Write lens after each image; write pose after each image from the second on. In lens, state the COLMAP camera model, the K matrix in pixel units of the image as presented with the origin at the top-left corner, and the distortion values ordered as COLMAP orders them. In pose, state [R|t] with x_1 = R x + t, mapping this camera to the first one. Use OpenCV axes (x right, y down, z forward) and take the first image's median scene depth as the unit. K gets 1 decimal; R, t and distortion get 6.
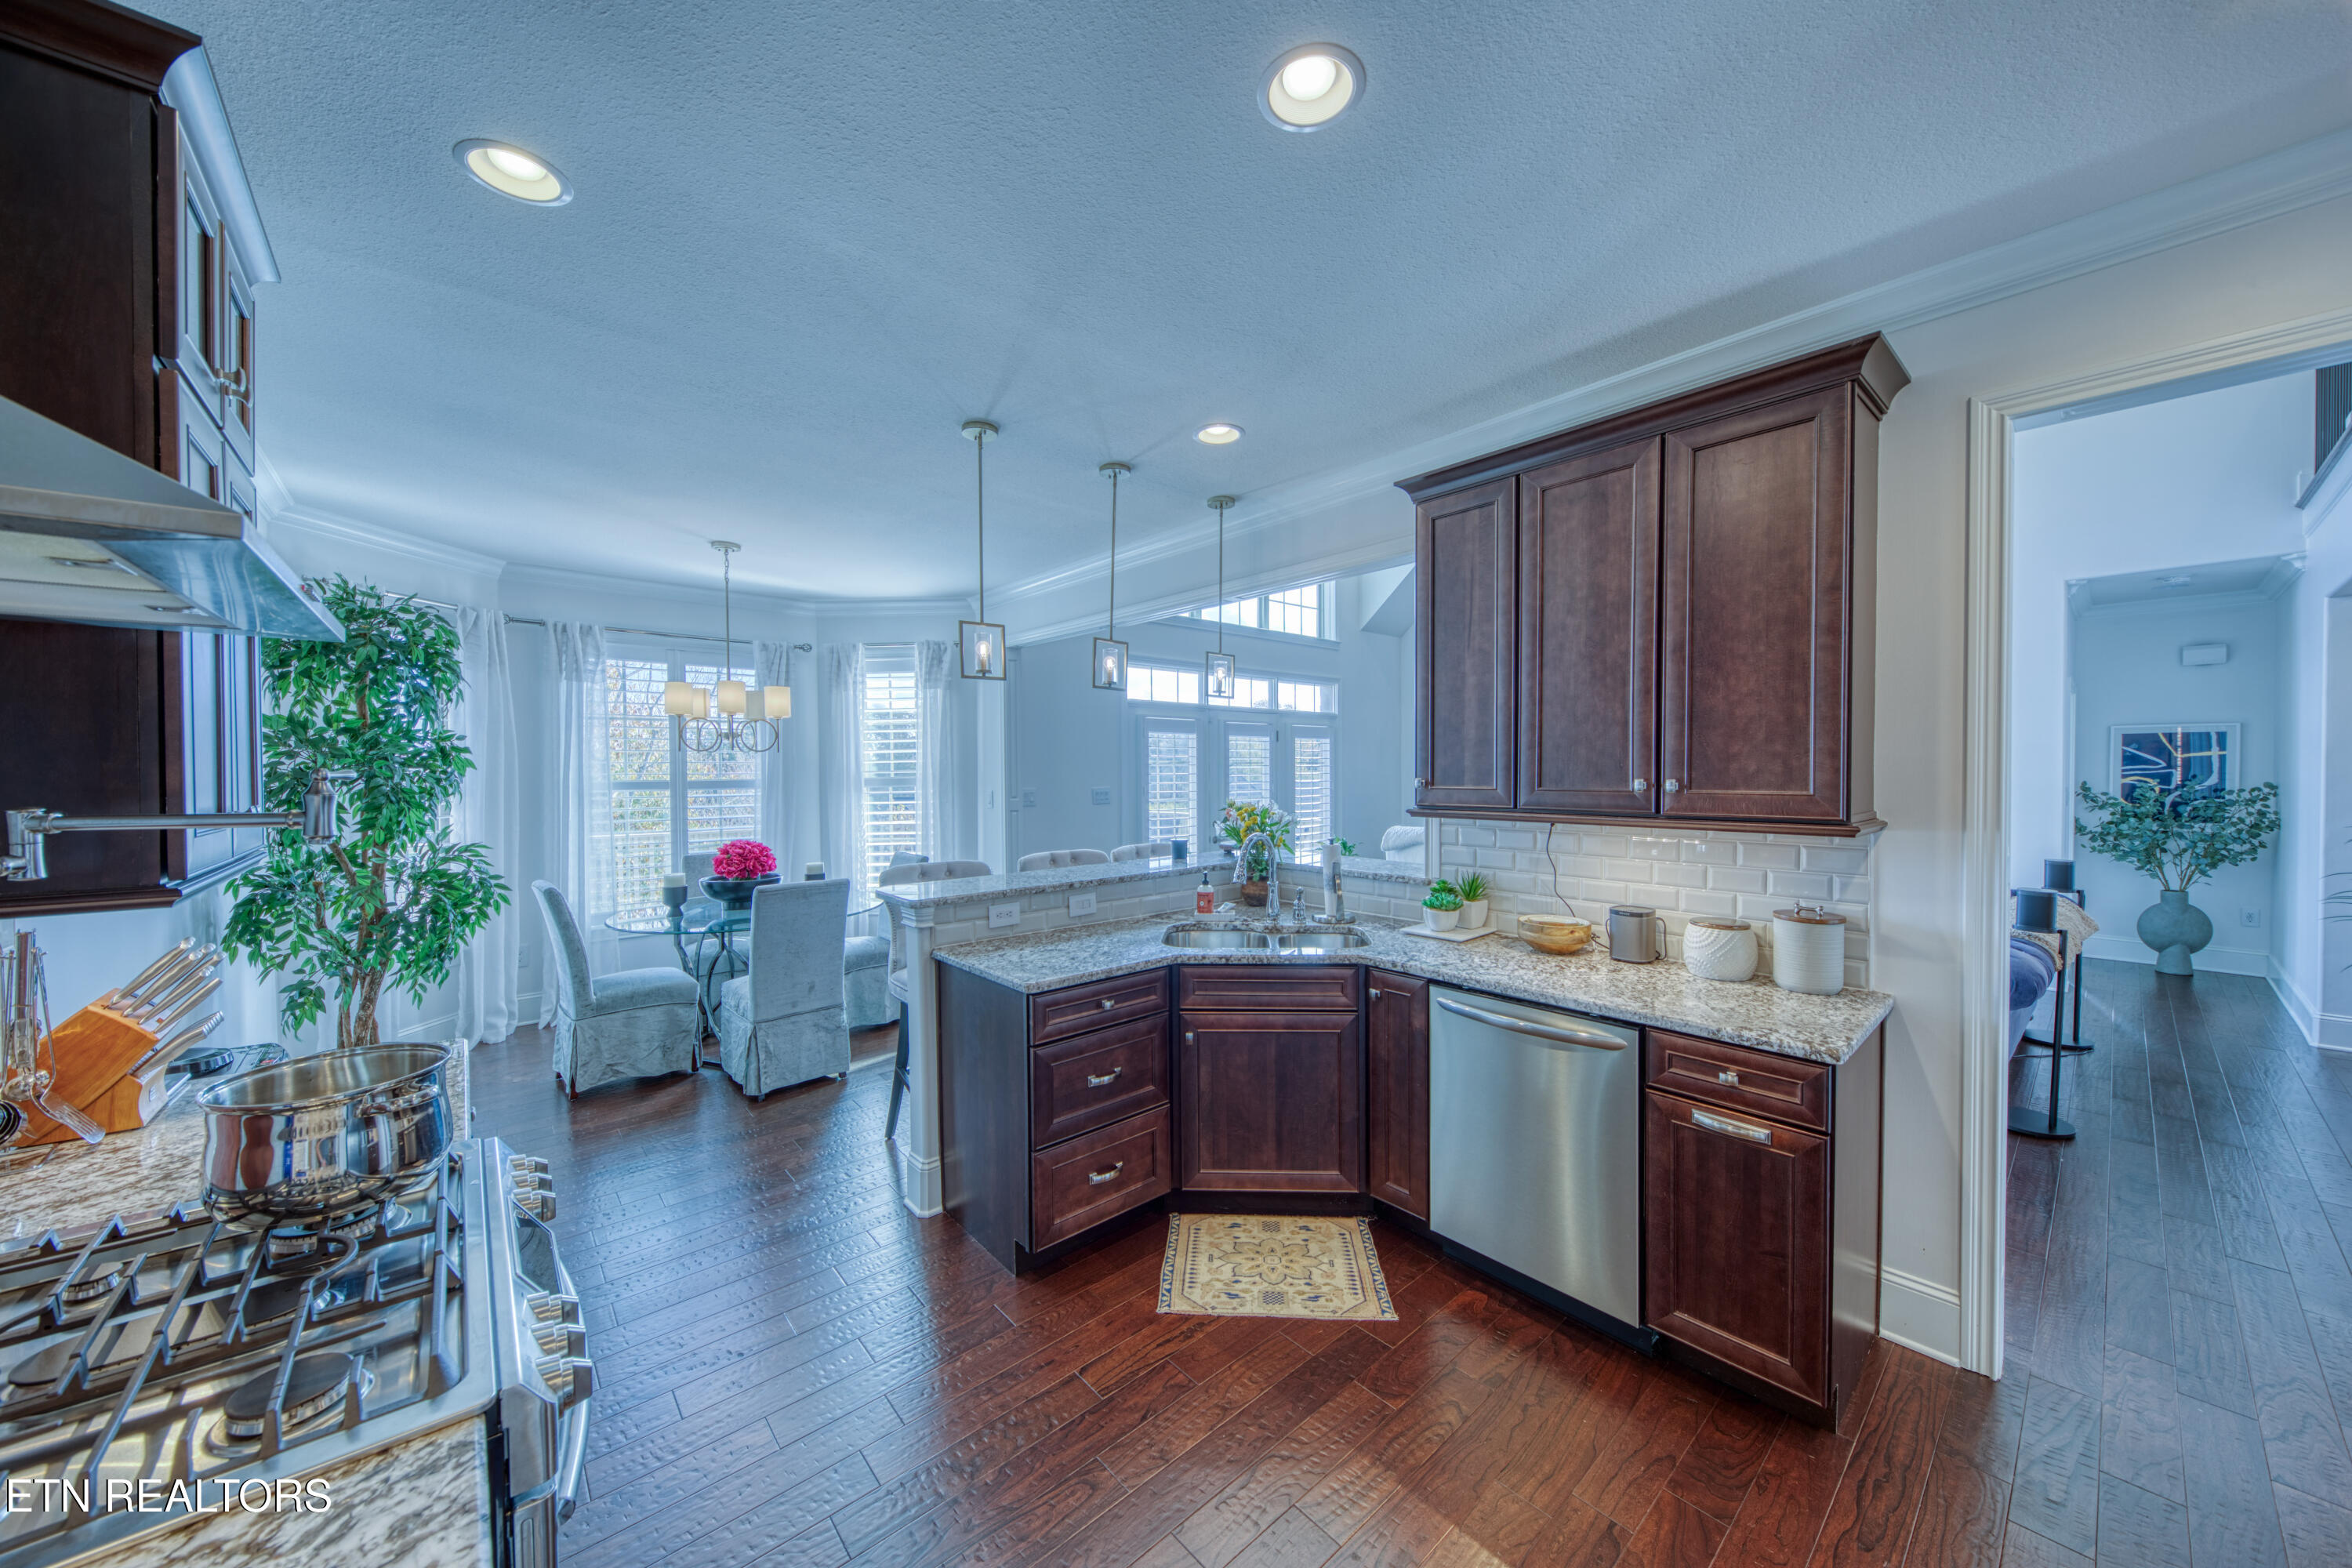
lens RADIAL K [[820.5, 0, 1183.5], [0, 820.5, 784.6], [0, 0, 1]] dist [0.003058, 0.000019]
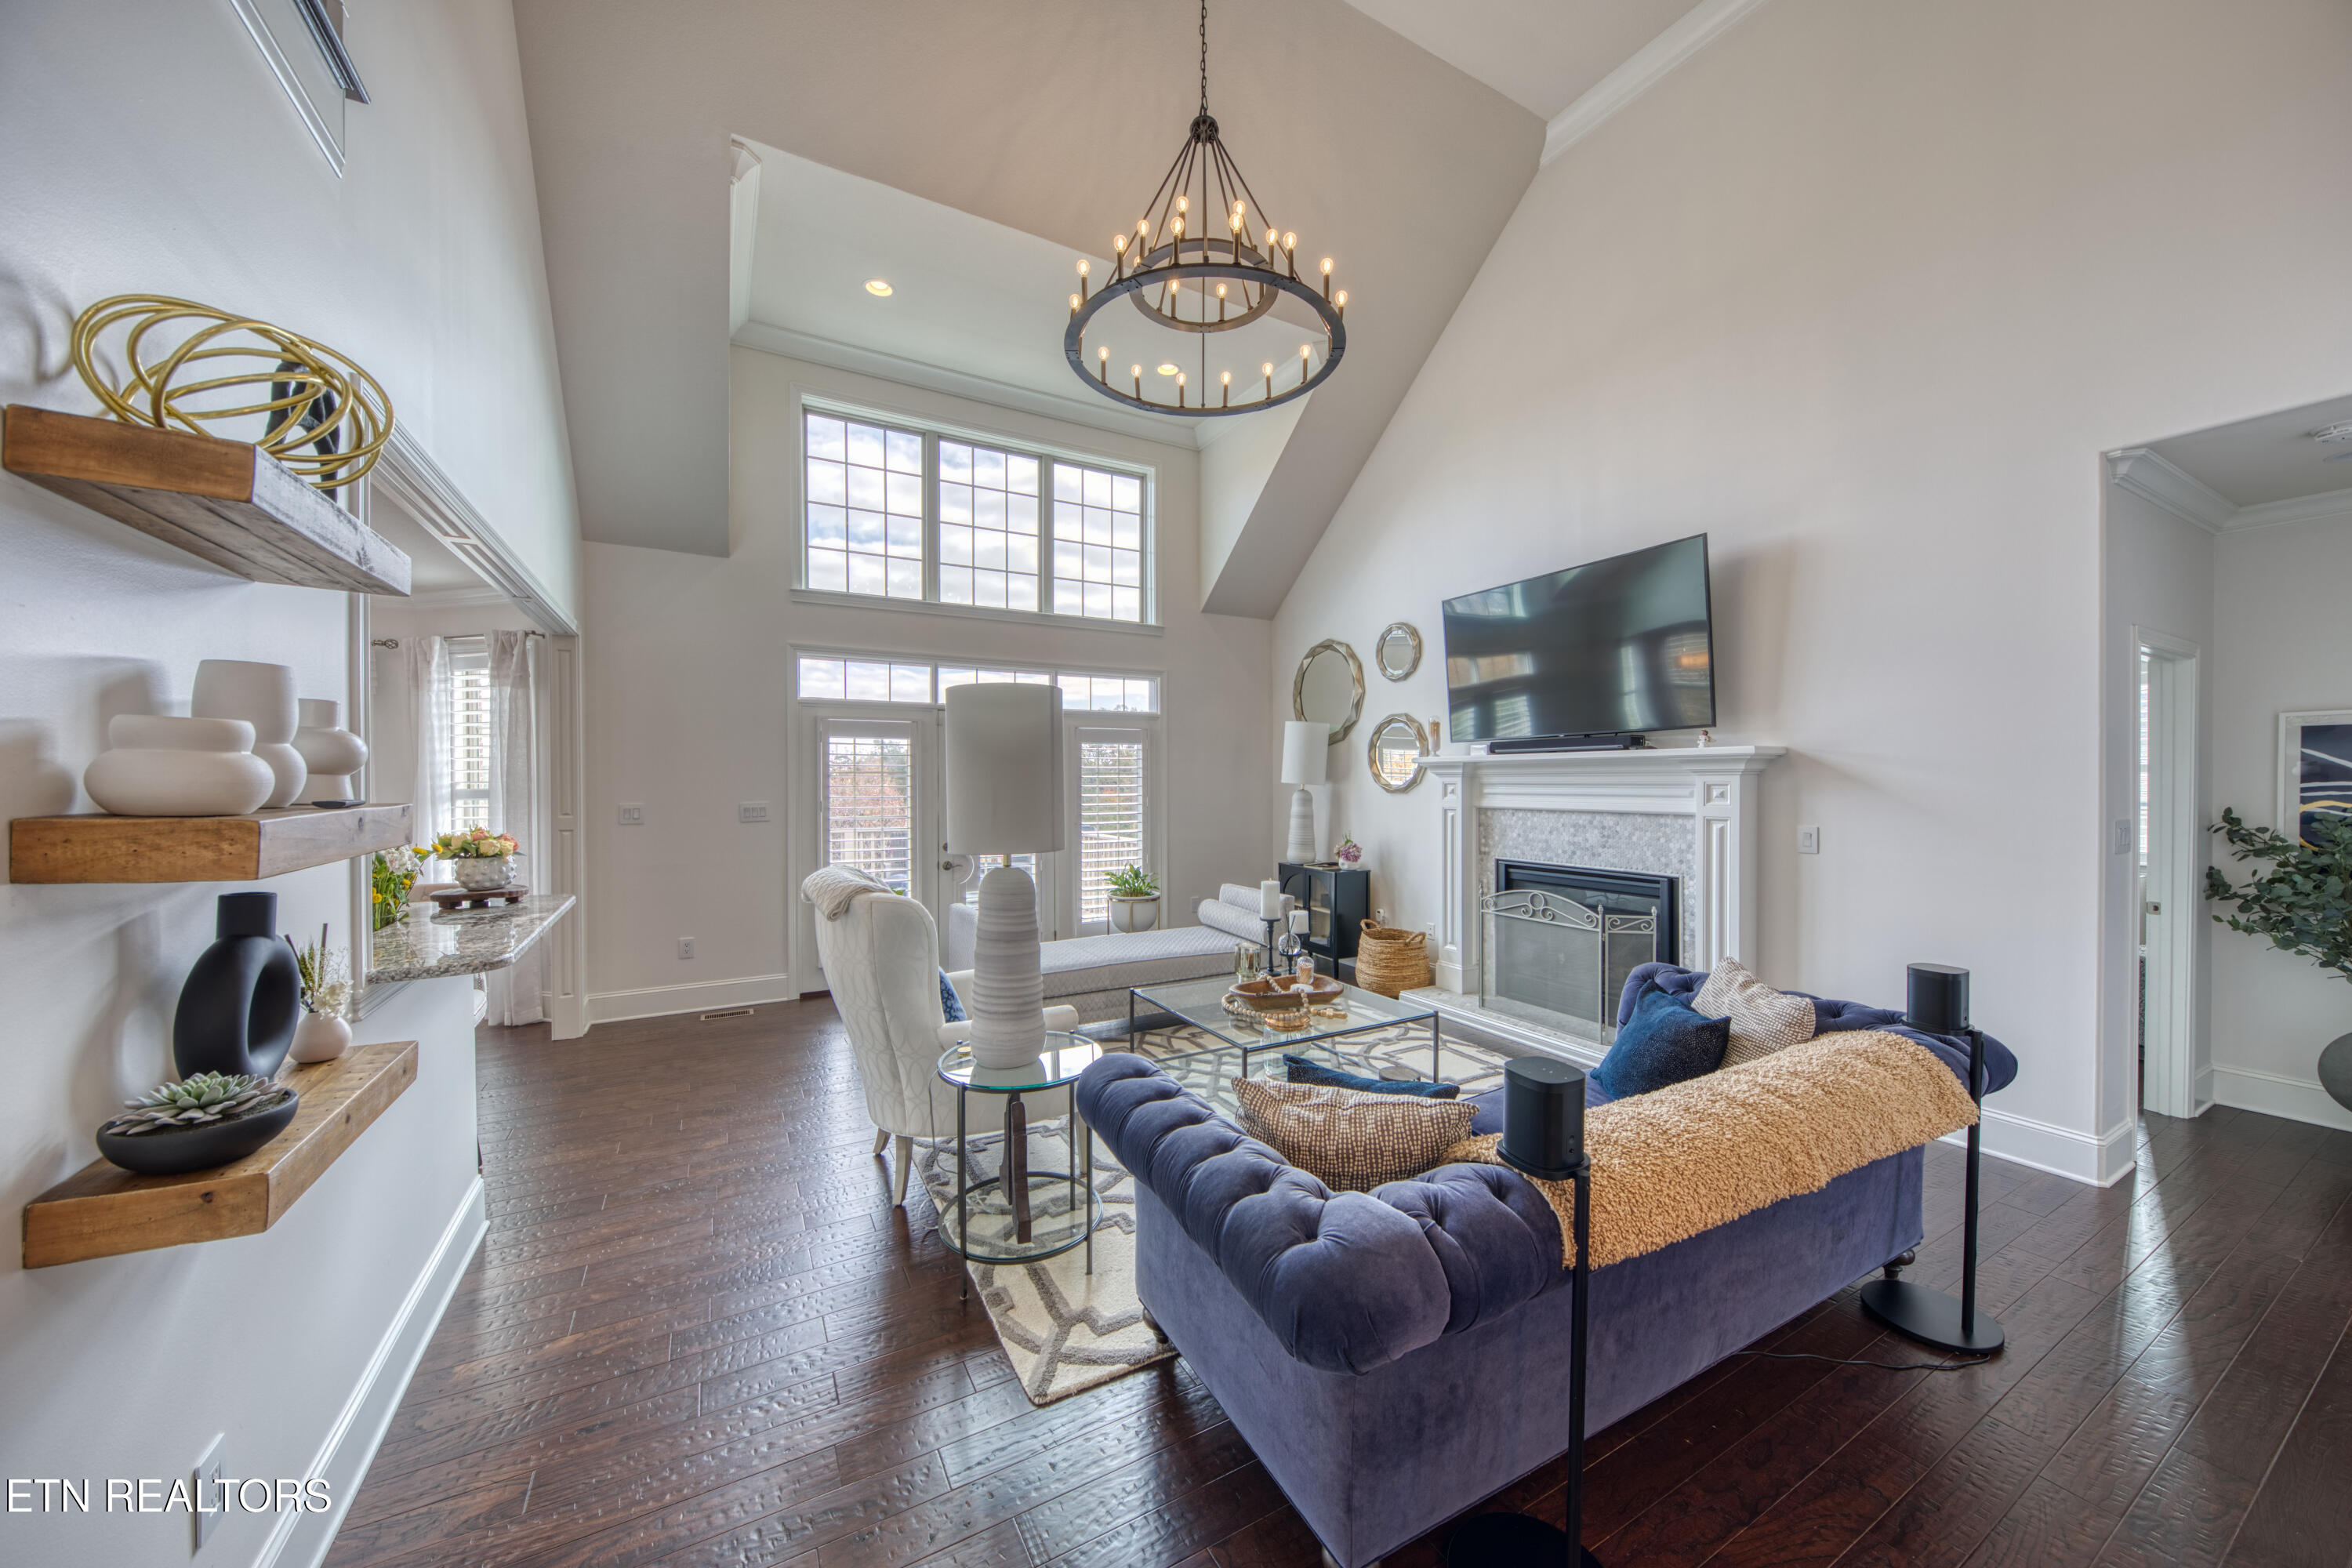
lens RADIAL K [[820.5, 0, 1180.1], [0, 820.5, 786.3], [0, 0, 1]] dist [0.003058, 0.000019]
pose [[0.980718, 0.005154, -0.195363, 0.476280], [-0.007769, 0.999890, -0.012618, -0.006200], [0.195276, 0.013892, 0.980650, 0.276086]]
